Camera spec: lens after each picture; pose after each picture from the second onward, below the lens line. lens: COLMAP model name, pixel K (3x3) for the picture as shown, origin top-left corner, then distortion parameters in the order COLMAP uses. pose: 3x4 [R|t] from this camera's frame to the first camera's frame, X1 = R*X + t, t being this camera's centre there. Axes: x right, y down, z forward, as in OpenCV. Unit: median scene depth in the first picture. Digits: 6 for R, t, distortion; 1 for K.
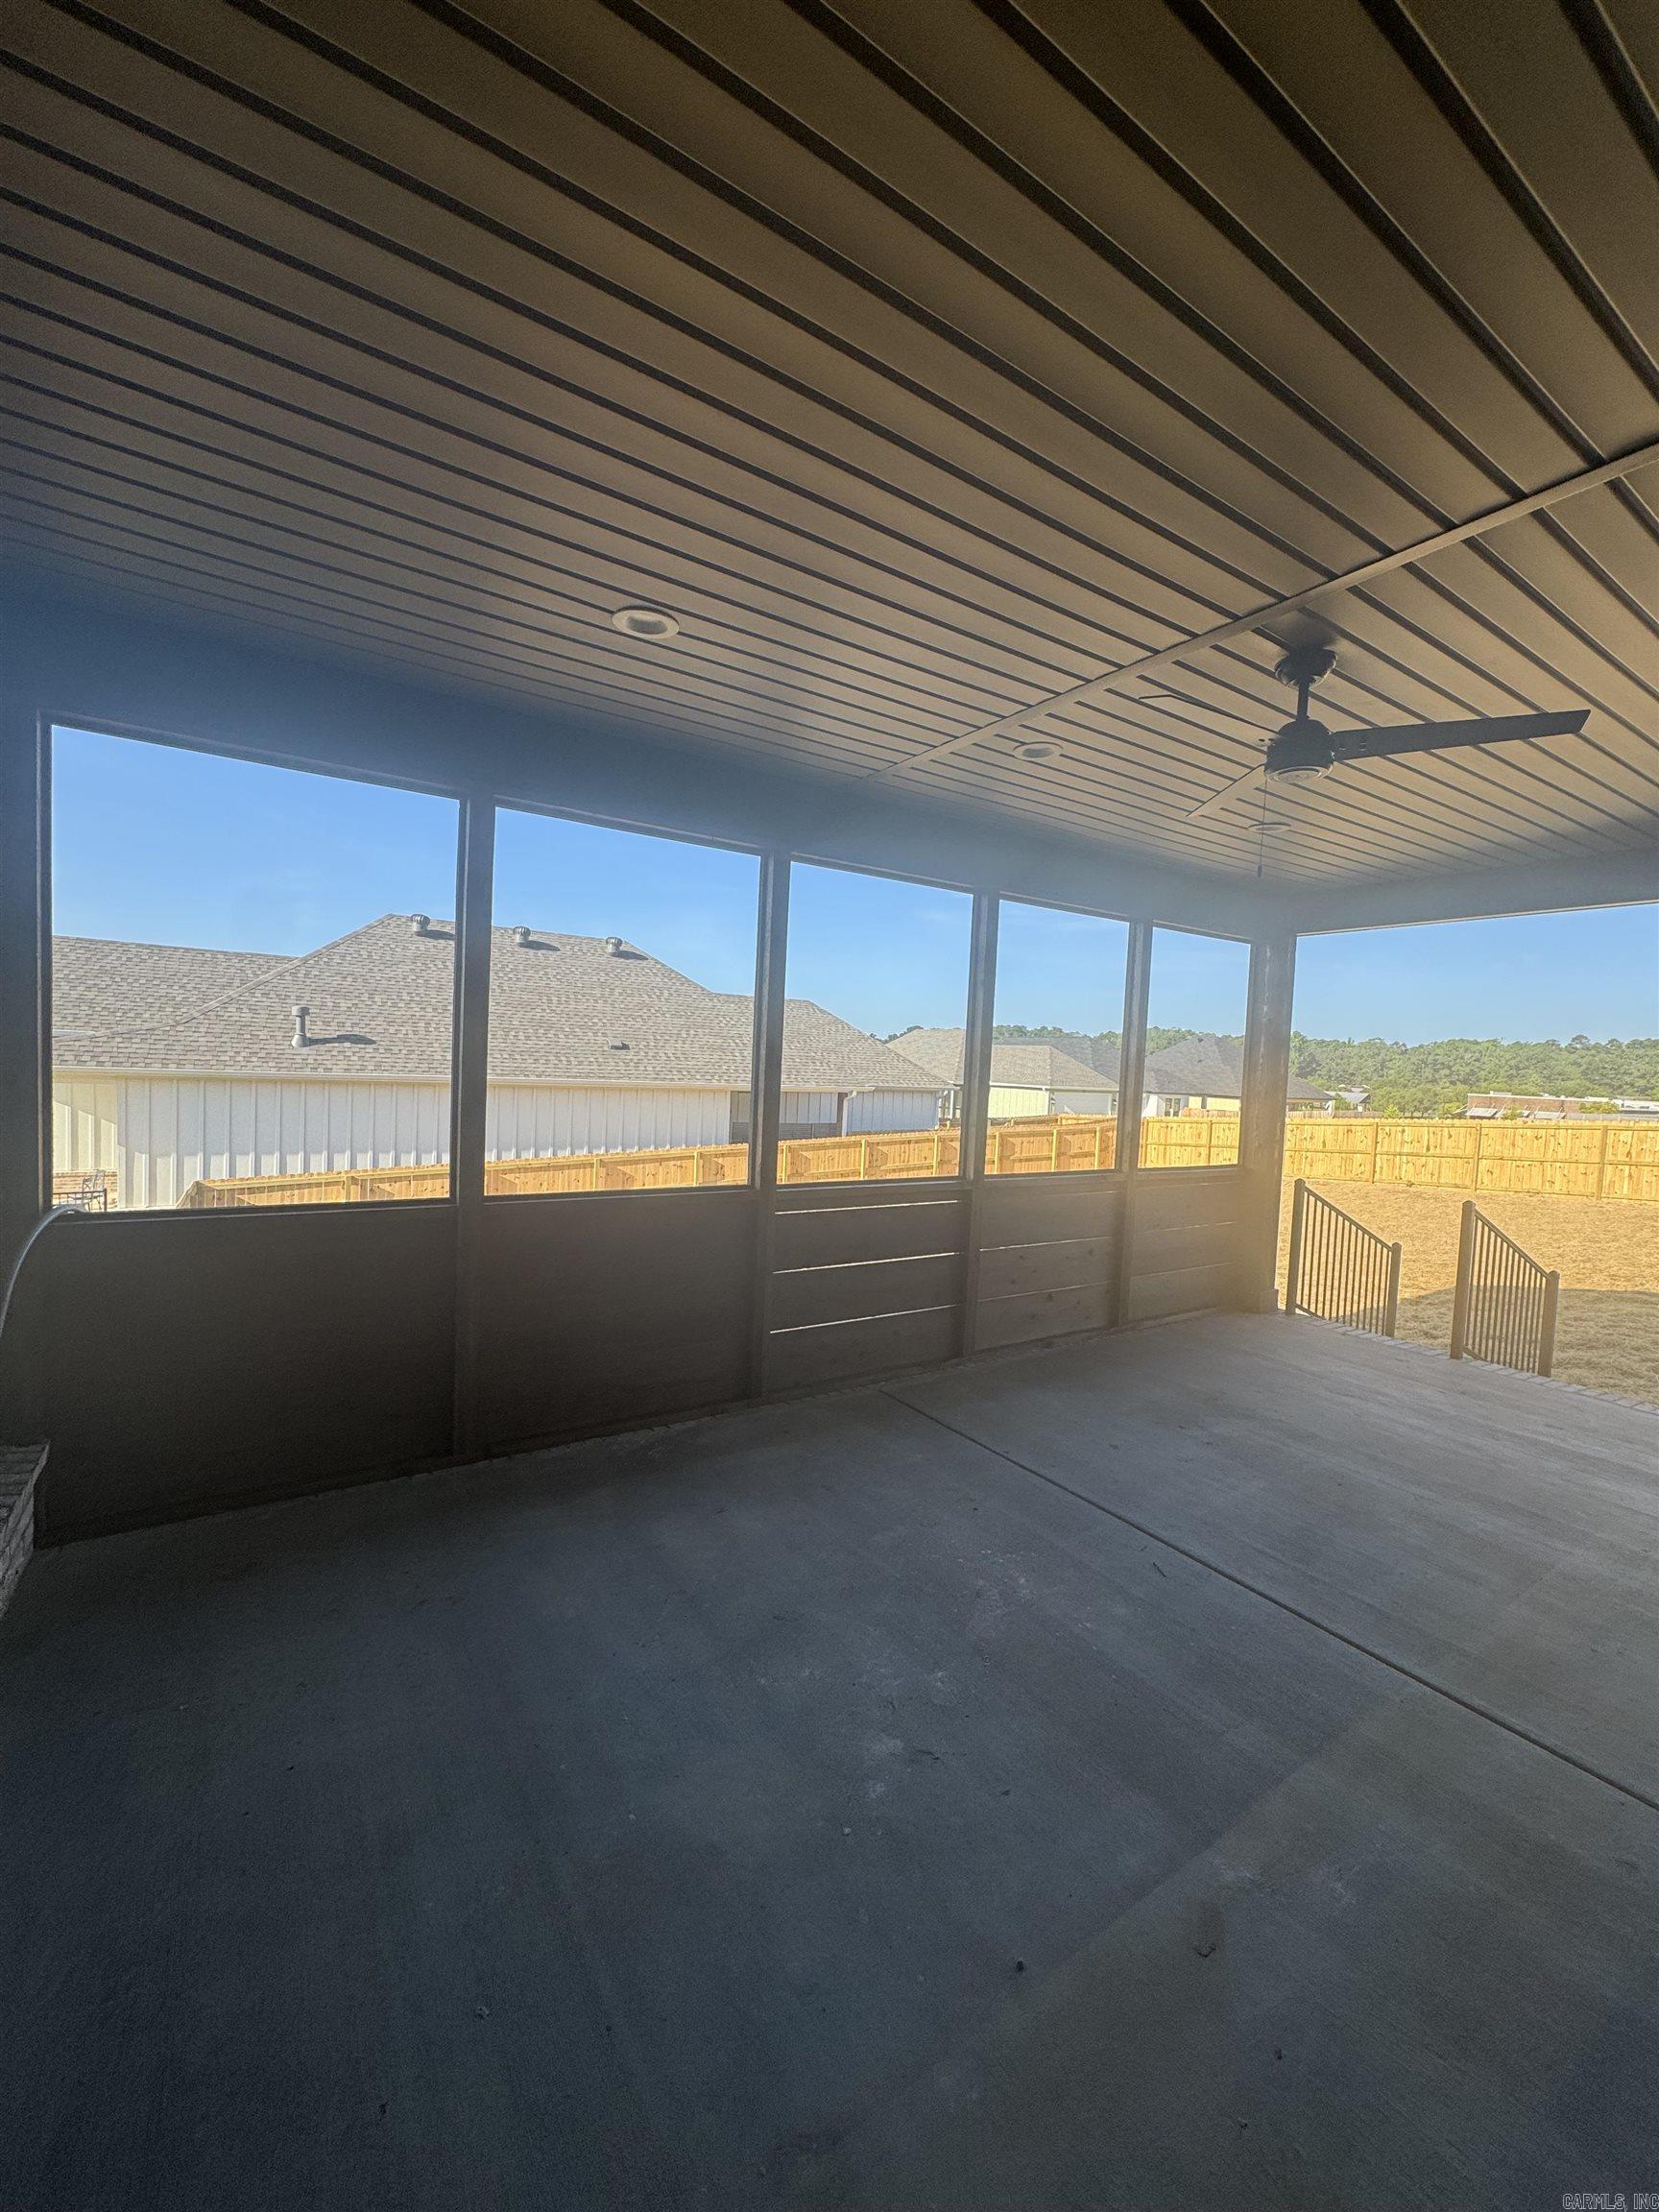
lens RADIAL K [[876.5, 0, 836.7], [0, 876.5, 1104.4], [0, 0, 1]] dist [-0.016082, -0.000274]
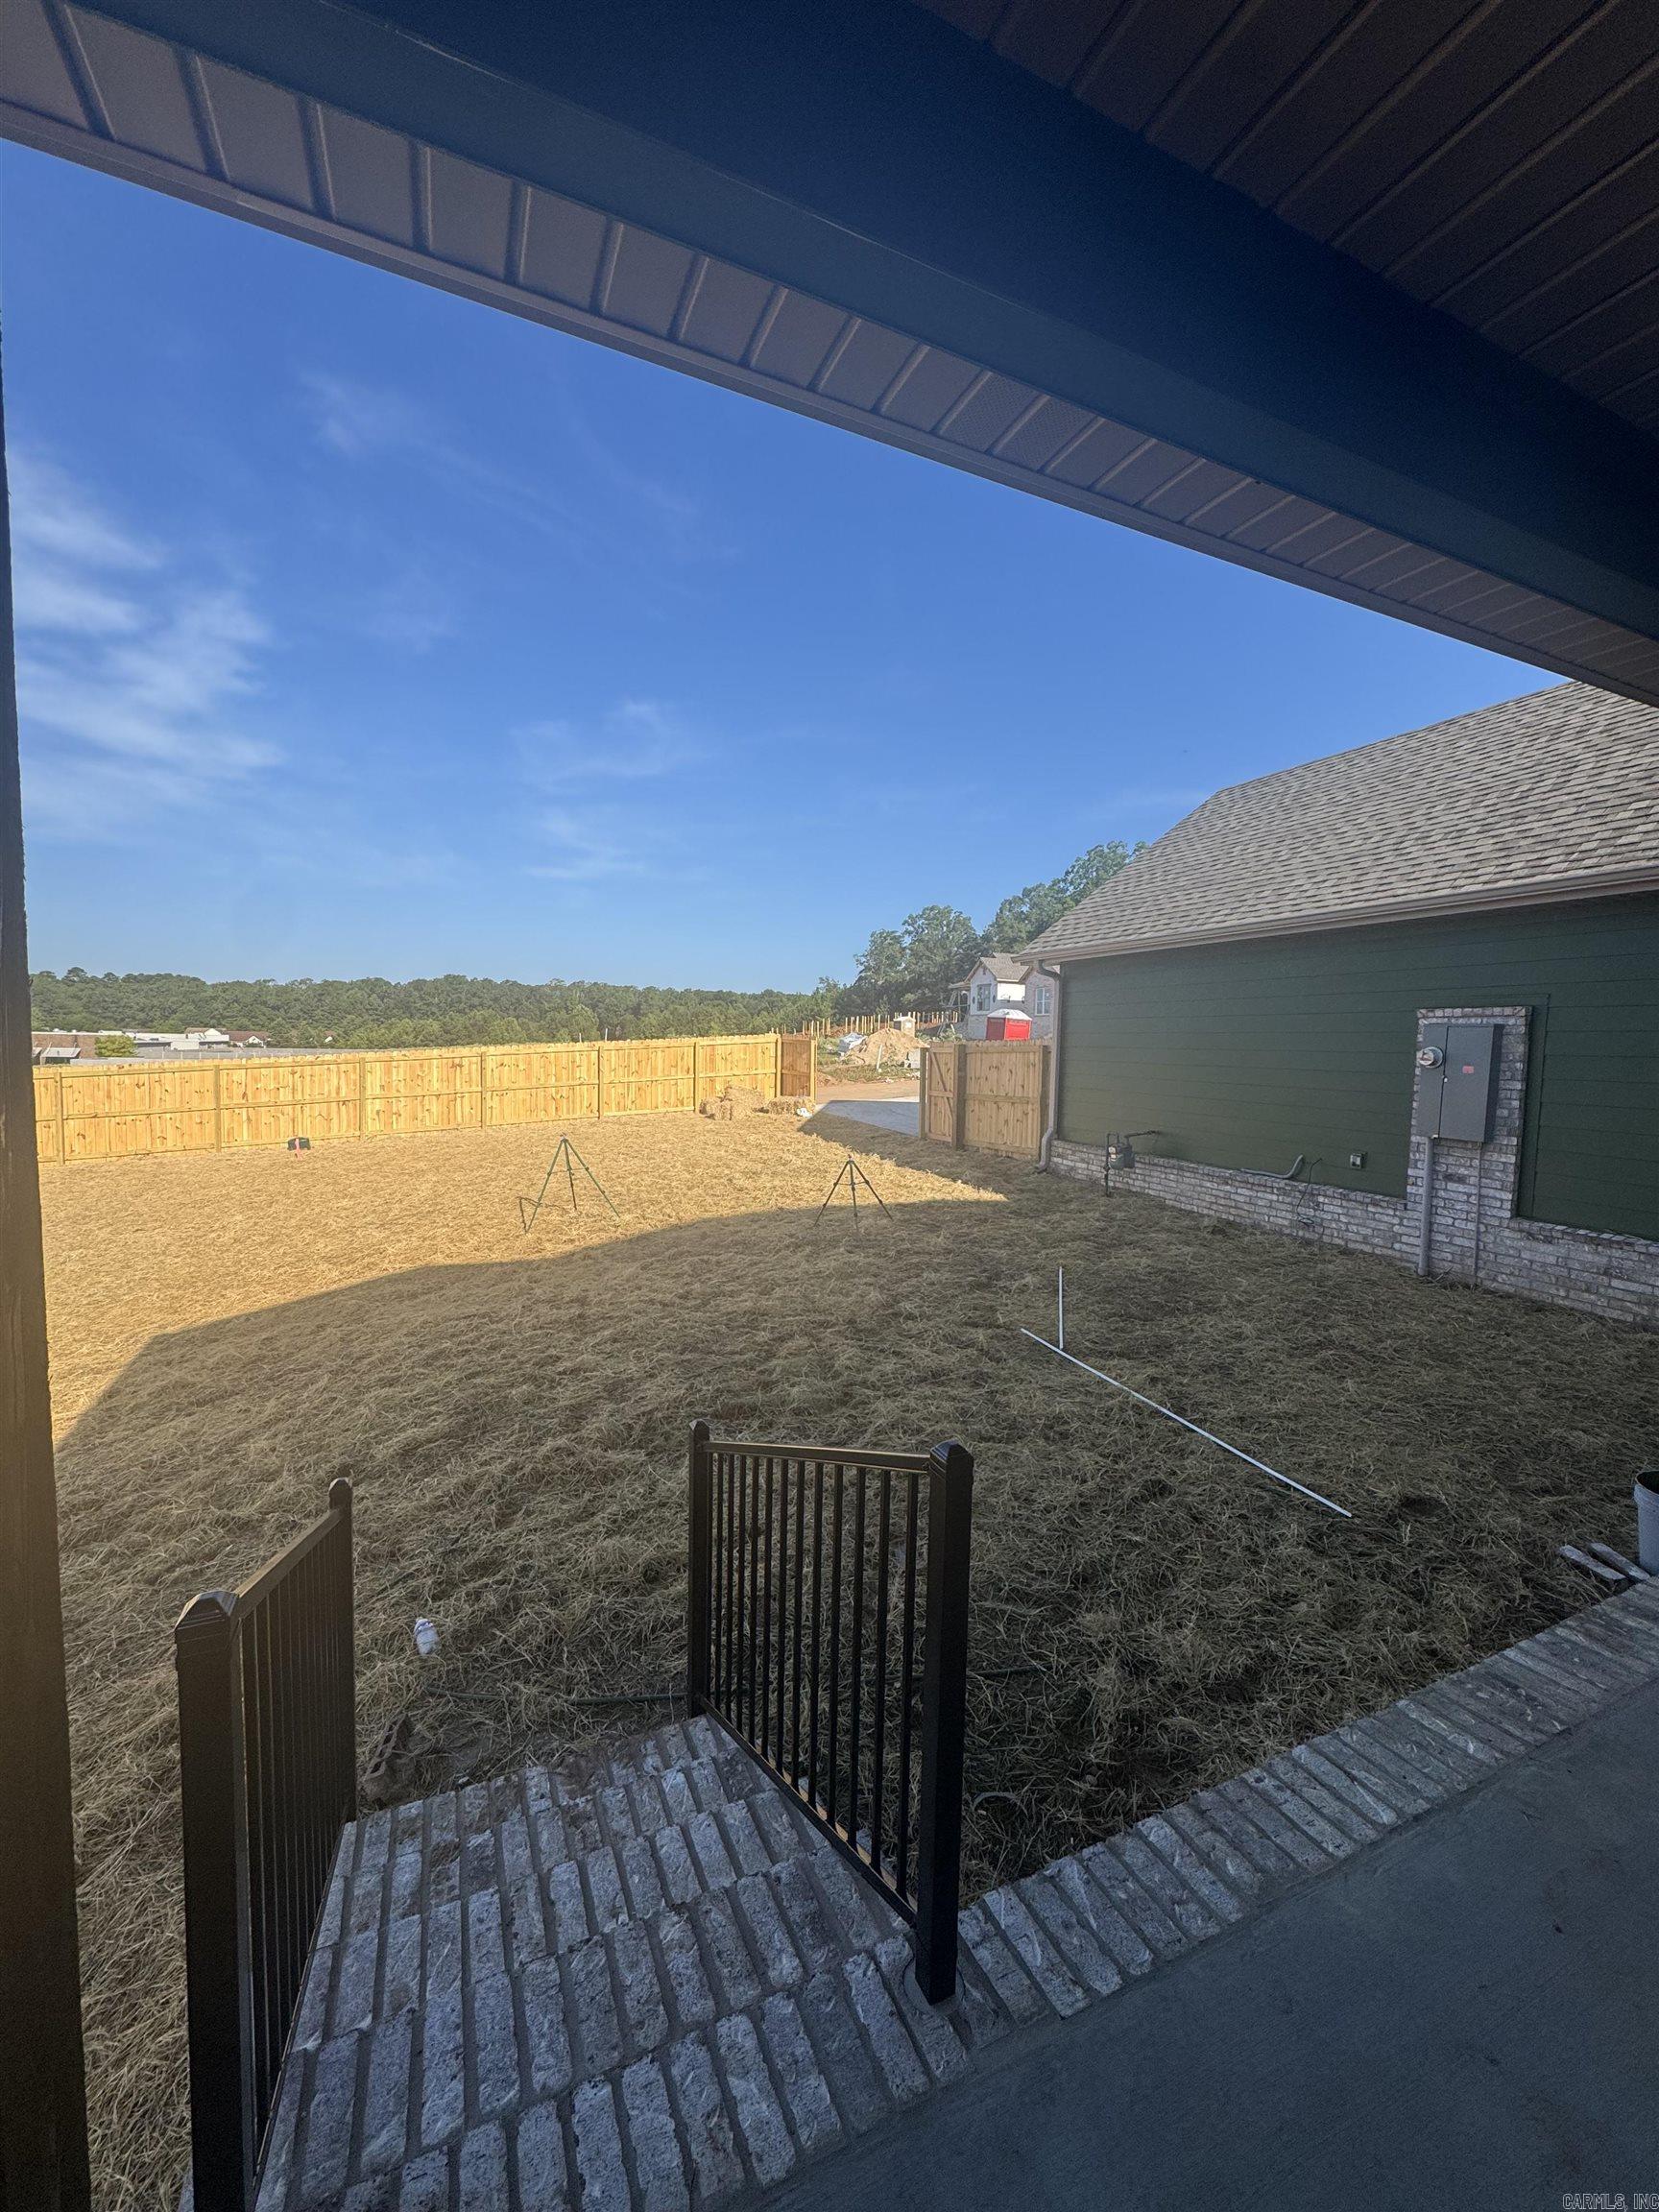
lens RADIAL K [[876.5, 0, 841.9], [0, 876.5, 1093.0], [0, 0, 1]] dist [-0.016082, -0.000274]
pose [[0.141571, -0.094009, 0.985454, 0.113798], [0.031376, 0.995407, 0.090451, -0.007112], [-0.989431, 0.018114, 0.143870, 0.252845]]
